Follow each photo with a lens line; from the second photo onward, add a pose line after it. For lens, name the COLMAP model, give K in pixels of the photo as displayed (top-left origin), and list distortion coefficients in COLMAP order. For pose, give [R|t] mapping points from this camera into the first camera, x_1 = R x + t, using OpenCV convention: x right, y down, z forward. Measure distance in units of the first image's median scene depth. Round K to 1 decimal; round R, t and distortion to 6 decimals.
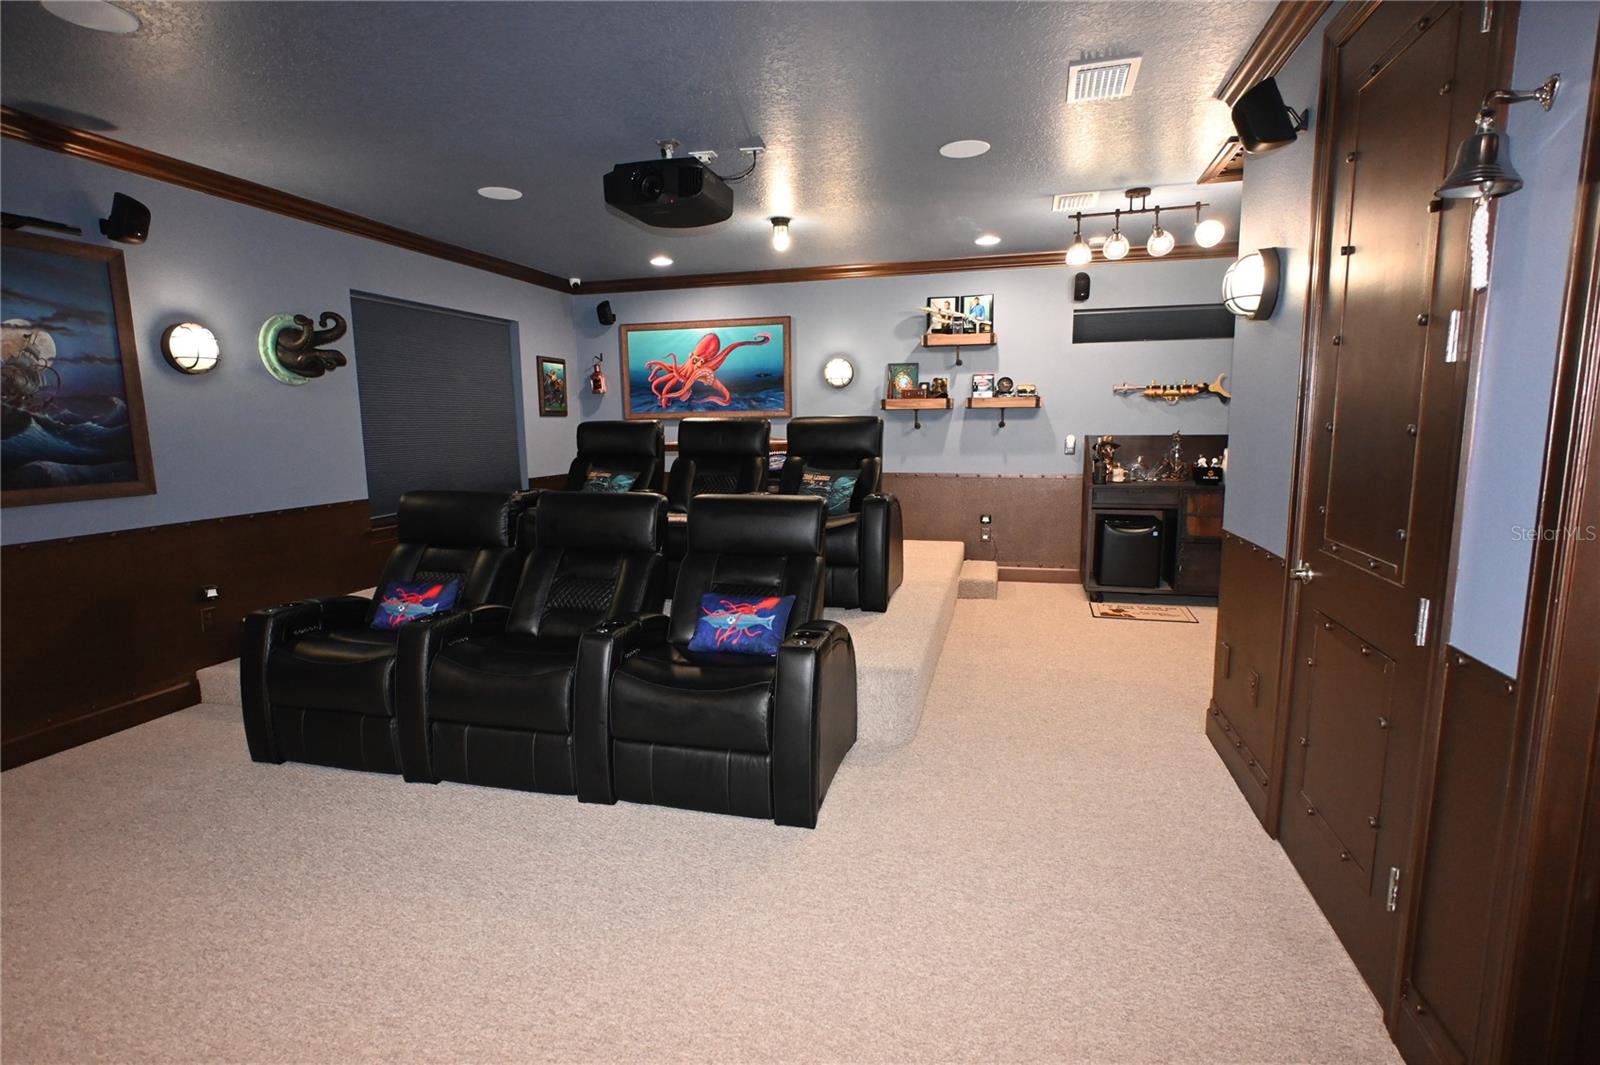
lens RADIAL K [[798.4, 0, 801.7], [0, 798.4, 537.2], [0, 0, 1]] dist [-0.004472, 0.000928]
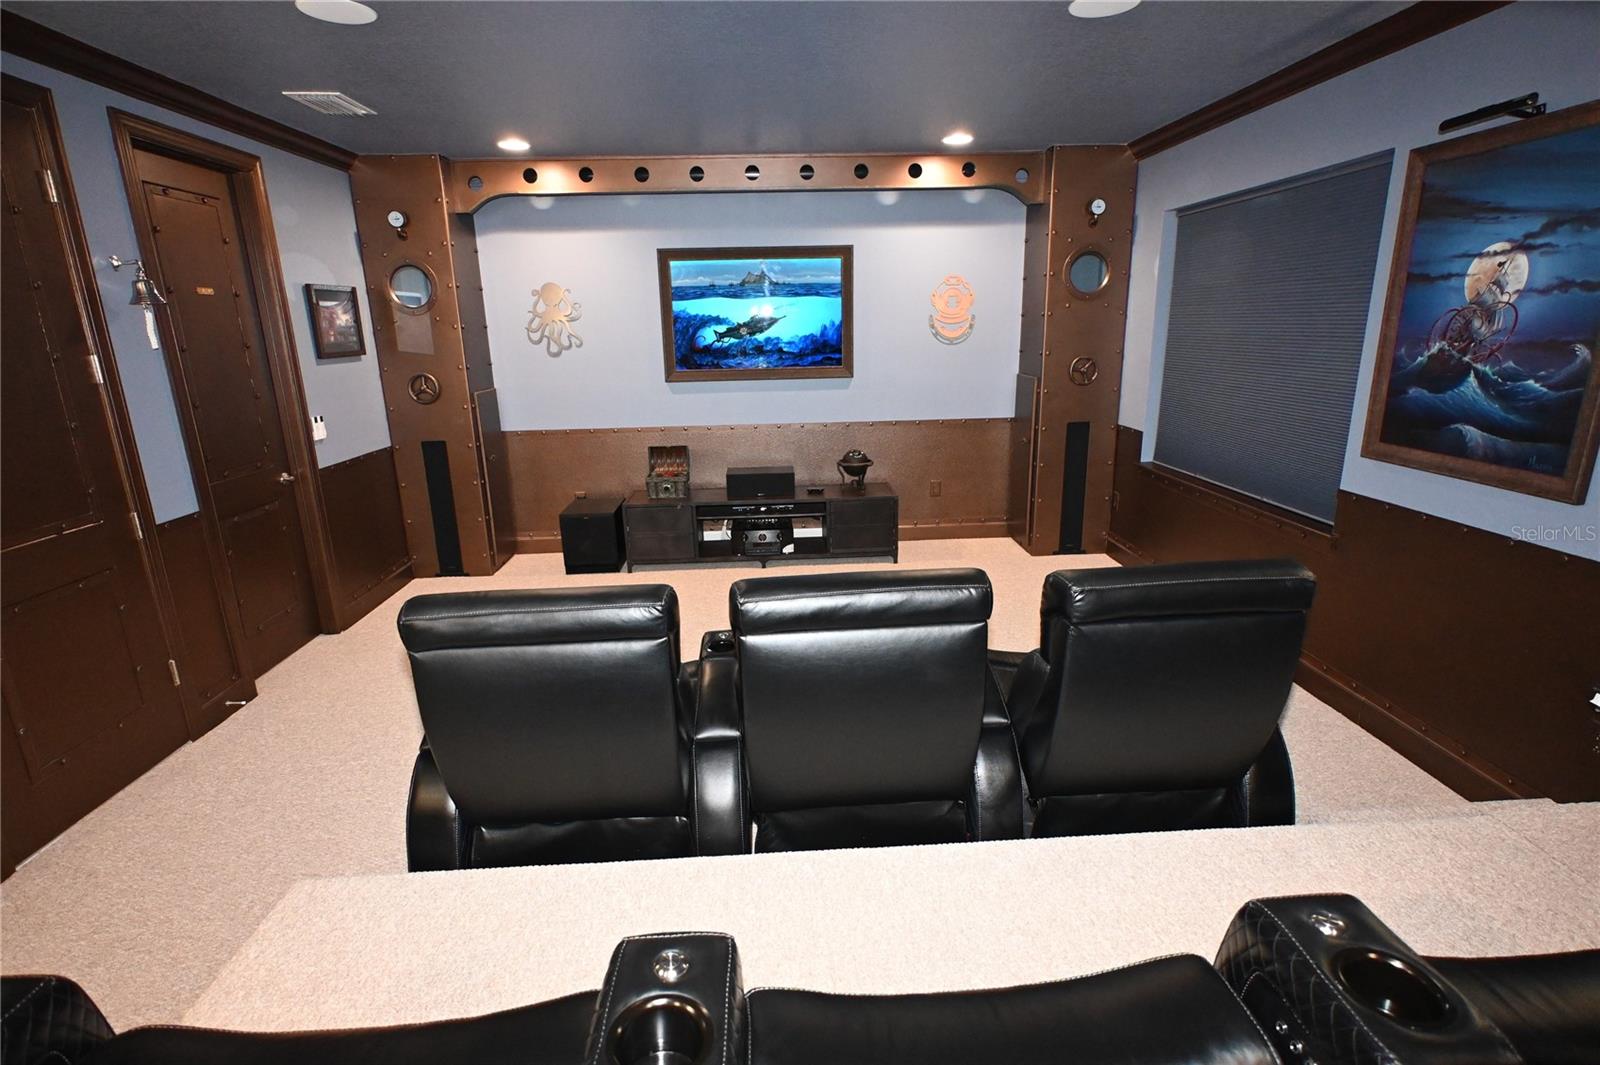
lens RADIAL K [[786.6, 0, 800.9], [0, 786.6, 536.9], [0, 0, 1]] dist [-0.005149, 0.002846]
pose [[-0.952791, 0.111772, -0.282306, -0.041655], [-0.010826, 0.916680, 0.399475, -0.160026], [0.303434, 0.383672, -0.872195, 0.813320]]
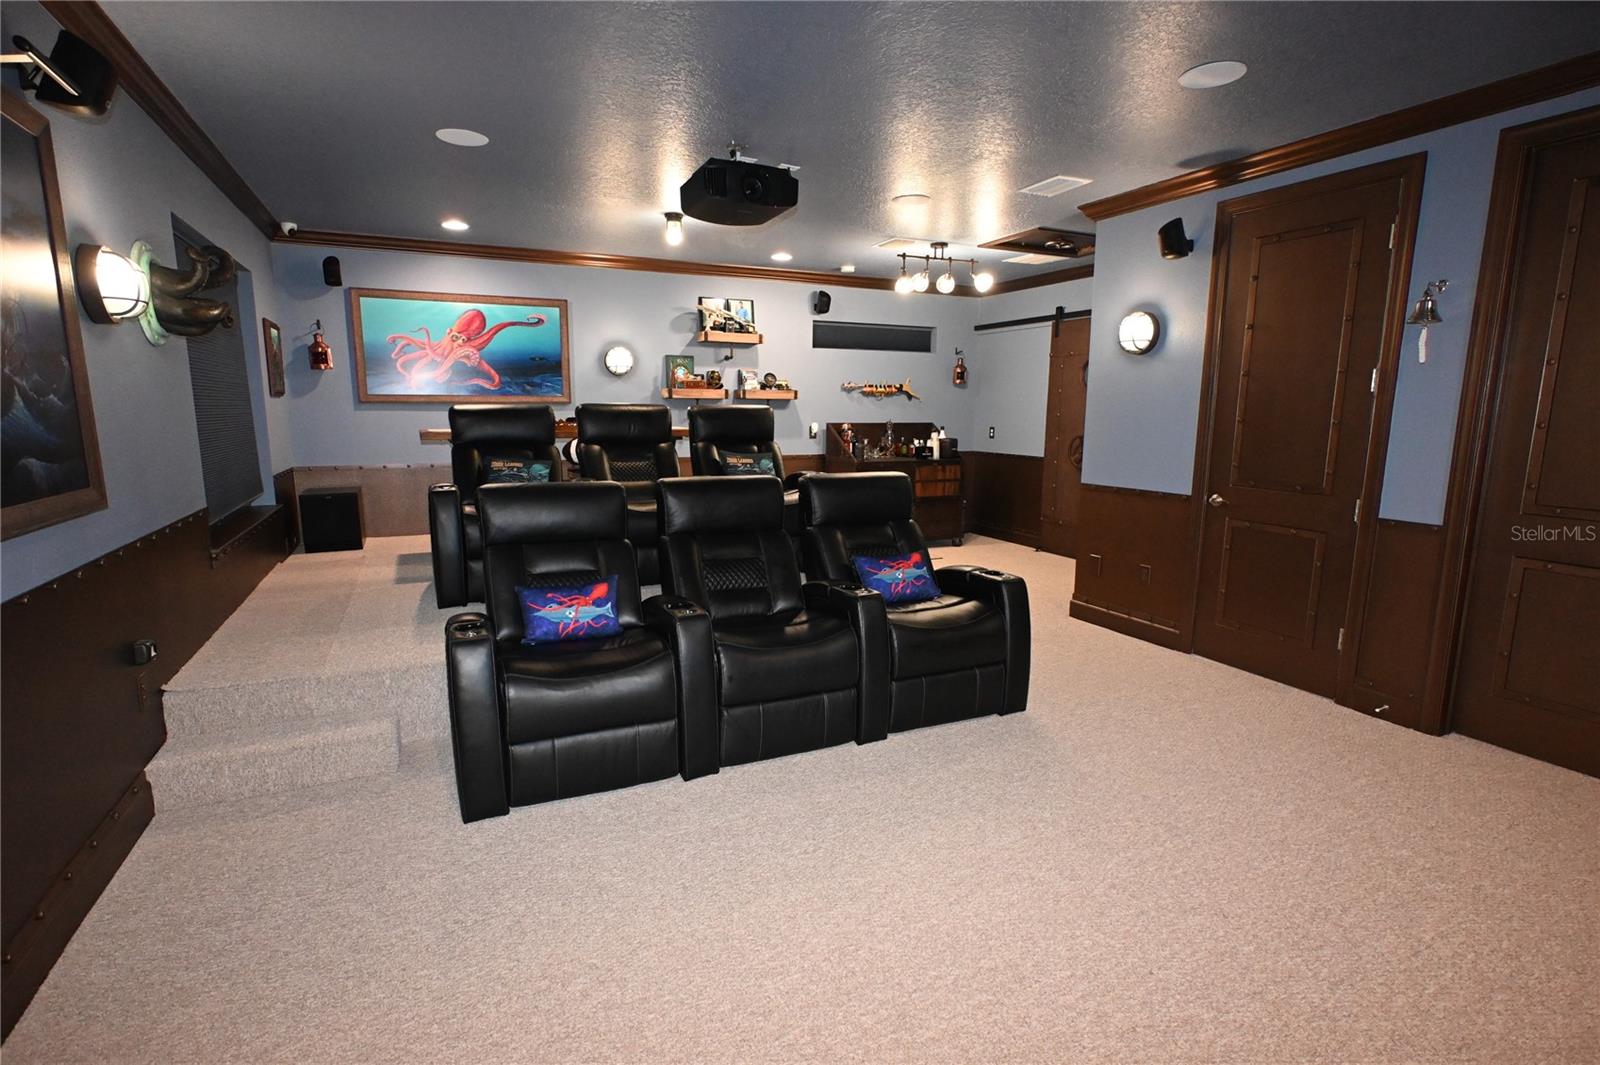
lens RADIAL K [[786.6, 0, 800.9], [0, 786.6, 536.9], [0, 0, 1]] dist [-0.005149, 0.002846]
pose [[0.766905, -0.088170, 0.635676, -0.471674], [0.077989, 0.995980, 0.044056, -0.008320], [-0.637005, 0.015789, 0.770698, 0.086200]]
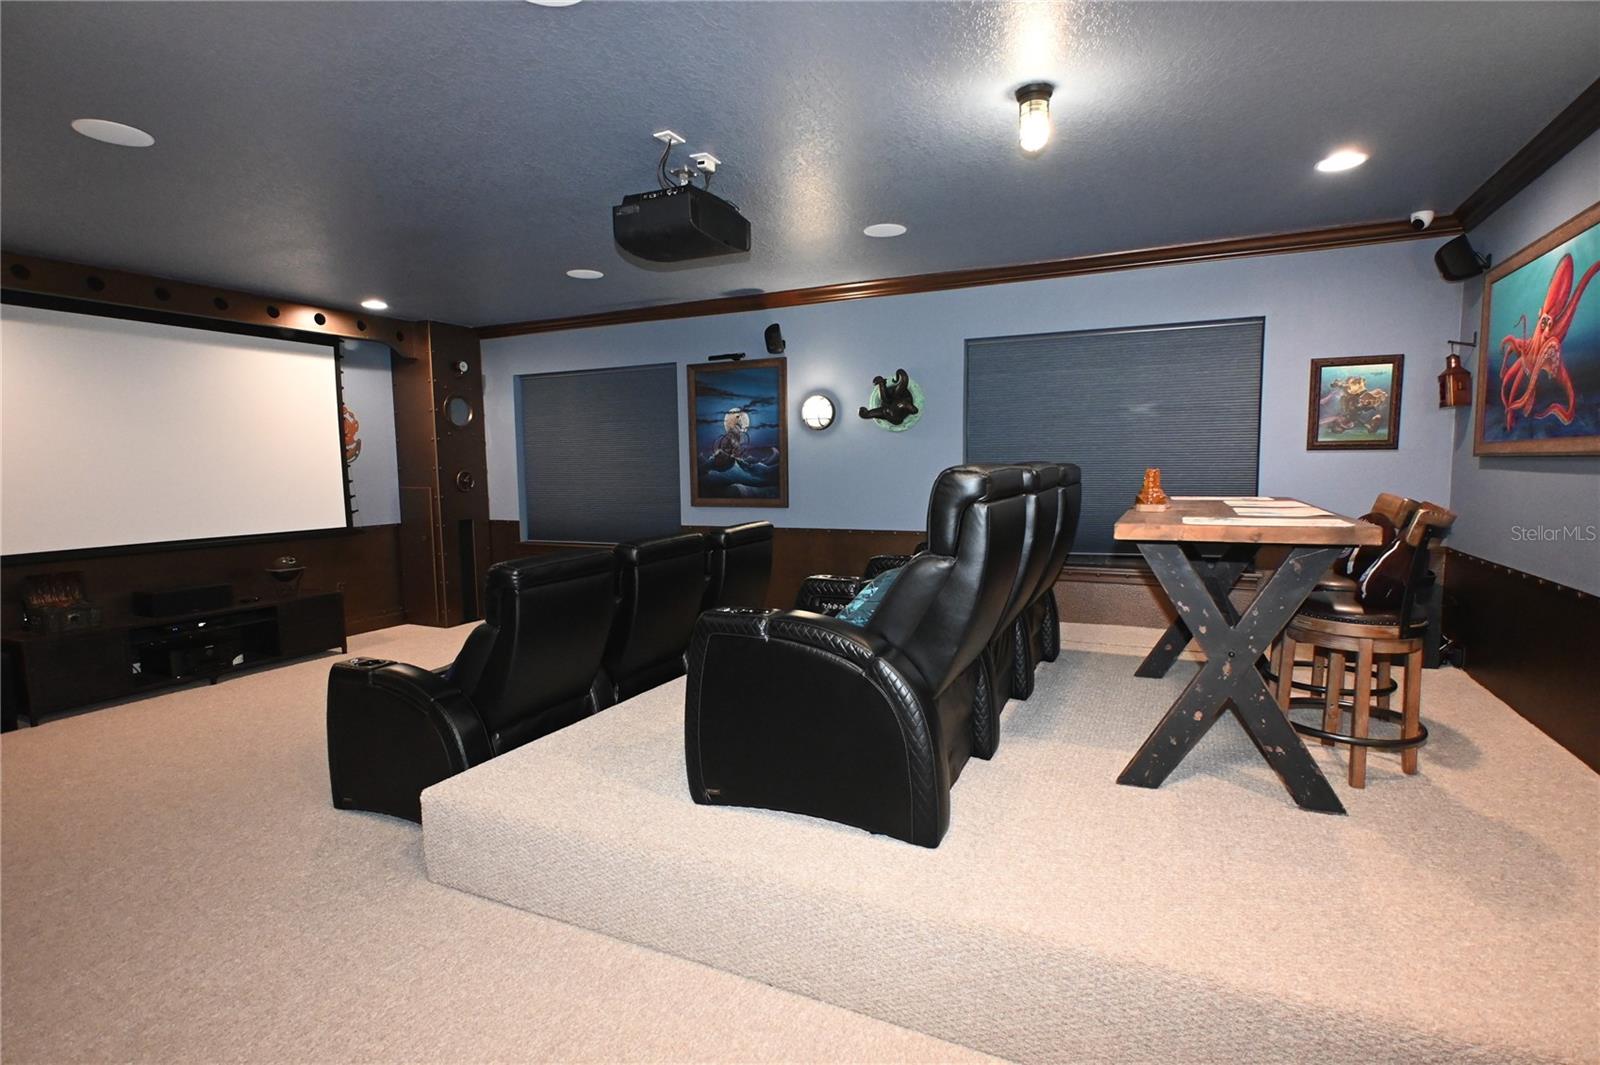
lens RADIAL K [[798.4, 0, 801.7], [0, 798.4, 537.2], [0, 0, 1]] dist [-0.004472, 0.000928]
pose [[-0.192066, 0.107909, -0.975431, 0.439308], [-0.127235, 0.982810, 0.133778, -0.127439], [0.973099, 0.149803, -0.175034, 0.788336]]
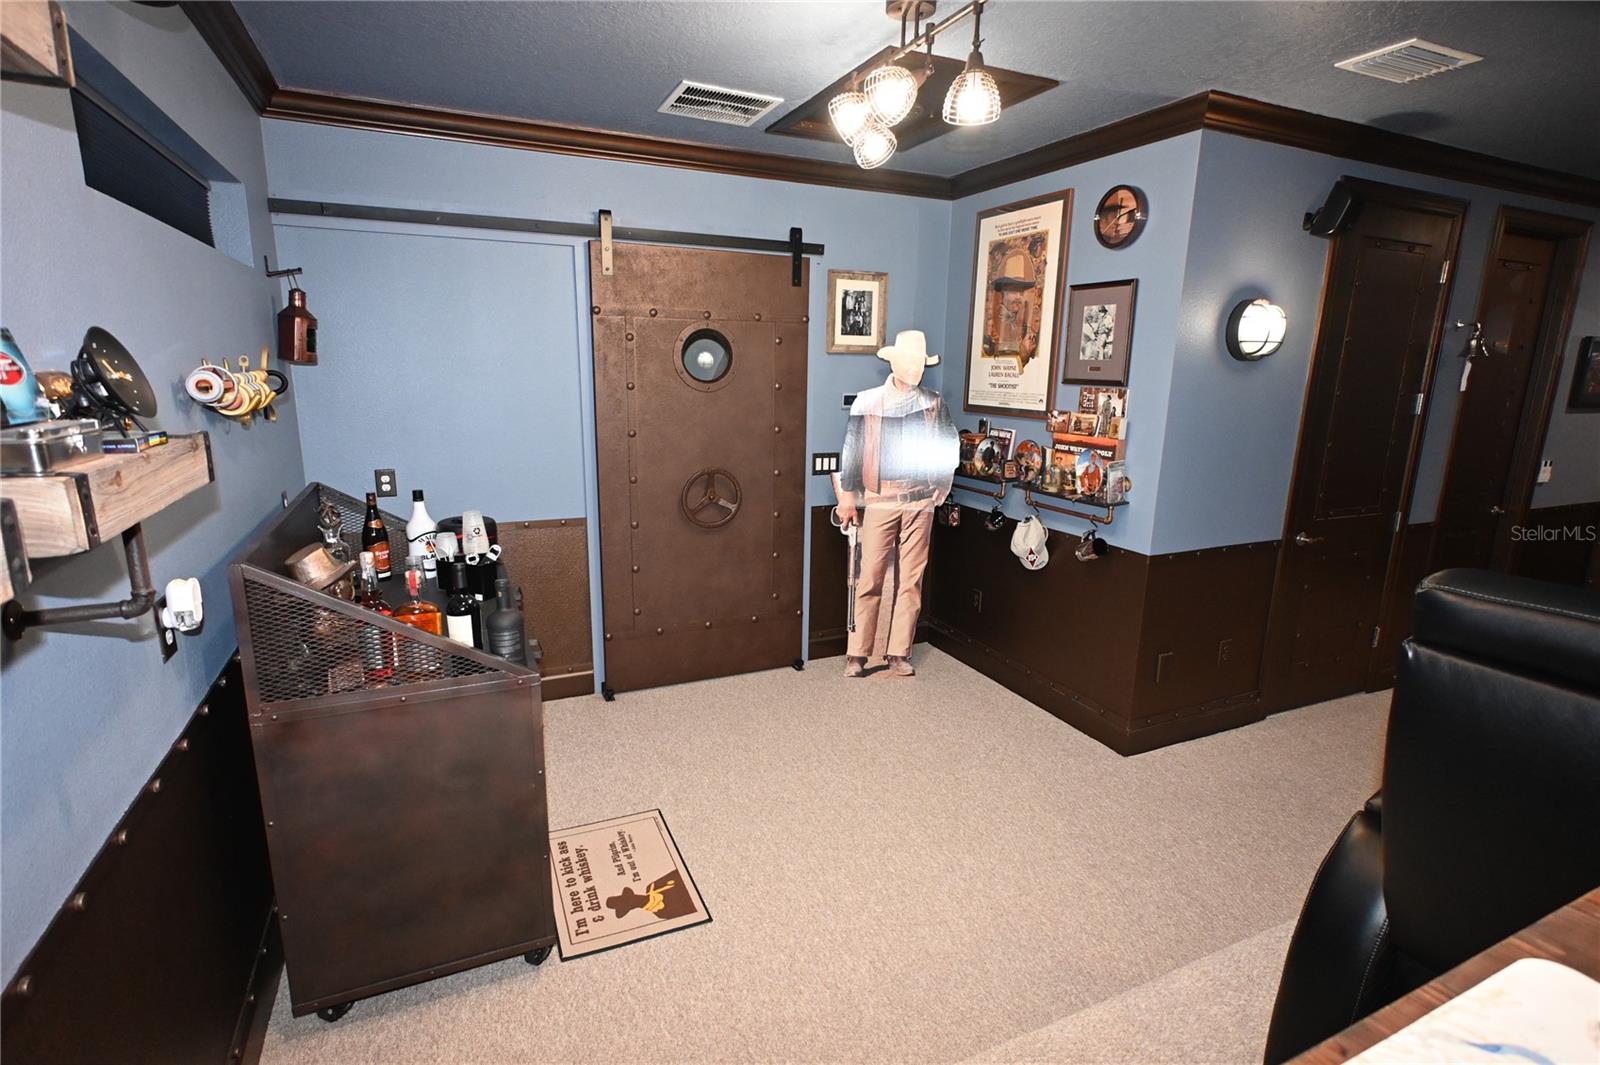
lens RADIAL K [[786.6, 0, 800.9], [0, 786.6, 536.9], [0, 0, 1]] dist [-0.005149, 0.002846]
pose [[-0.638939, -0.168378, 0.750604, 0.039924], [0.102654, 0.948361, 0.300122, -0.198235], [-0.762377, 0.268812, -0.588660, 1.013289]]
